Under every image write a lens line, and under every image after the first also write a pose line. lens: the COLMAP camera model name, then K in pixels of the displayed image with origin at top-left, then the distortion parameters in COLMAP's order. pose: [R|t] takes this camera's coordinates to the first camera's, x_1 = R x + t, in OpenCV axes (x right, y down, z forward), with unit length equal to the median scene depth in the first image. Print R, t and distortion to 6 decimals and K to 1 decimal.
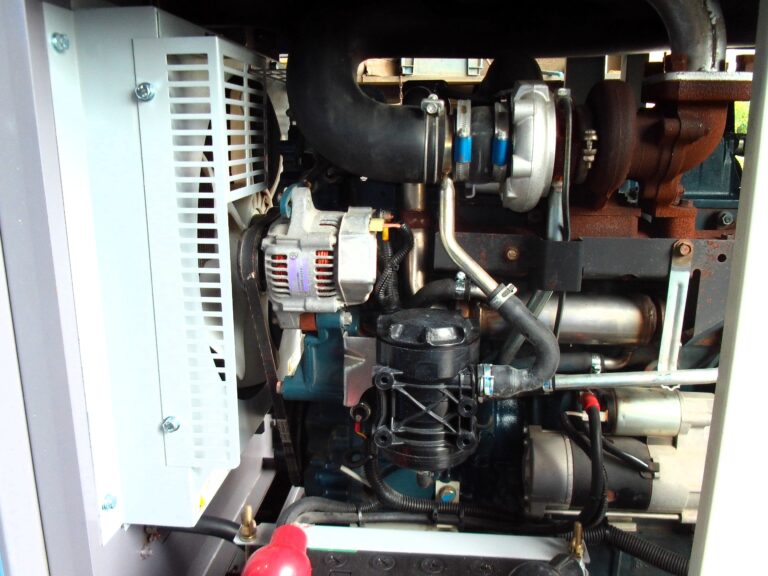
lens RADIAL K [[659.6, 0, 378.6], [0, 659.6, 283.0], [0, 0, 1]] dist [-0.036924, -0.021148]
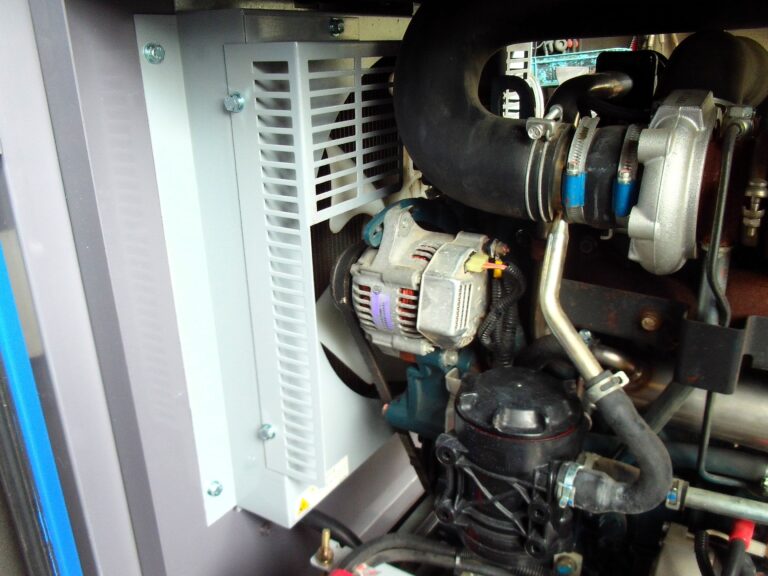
lens RADIAL K [[659.6, 0, 387.1], [0, 659.6, 283.8], [0, 0, 1]] dist [-0.036924, -0.021148]
pose [[0.891469, 0.137906, -0.431584, 0.265249], [-0.079089, 0.985292, 0.151472, -0.185630], [0.446126, -0.100900, 0.889264, 0.222481]]
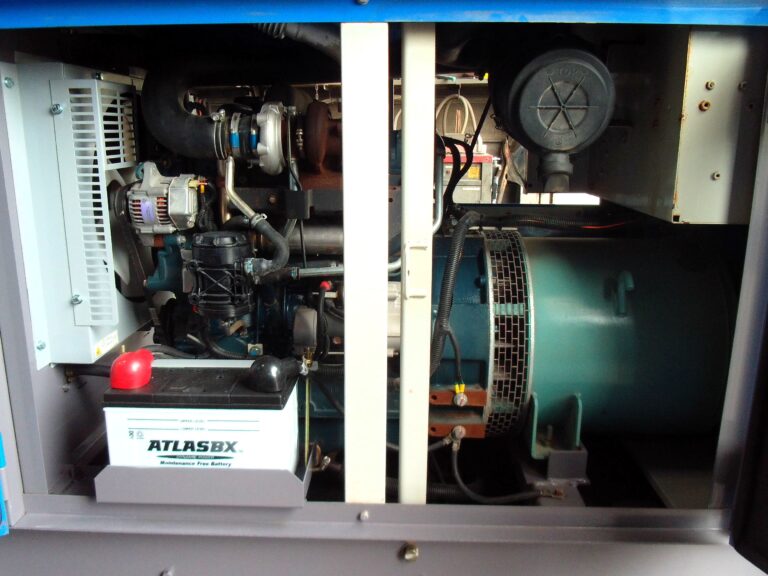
lens RADIAL K [[659.6, 0, 386.8], [0, 659.6, 285.3], [0, 0, 1]] dist [-0.036924, -0.021148]
pose [[0.997743, -0.013681, 0.065739, 0.409386], [0.013120, 0.999874, 0.008968, 0.182972], [-0.065854, -0.008086, 0.997797, -0.822479]]
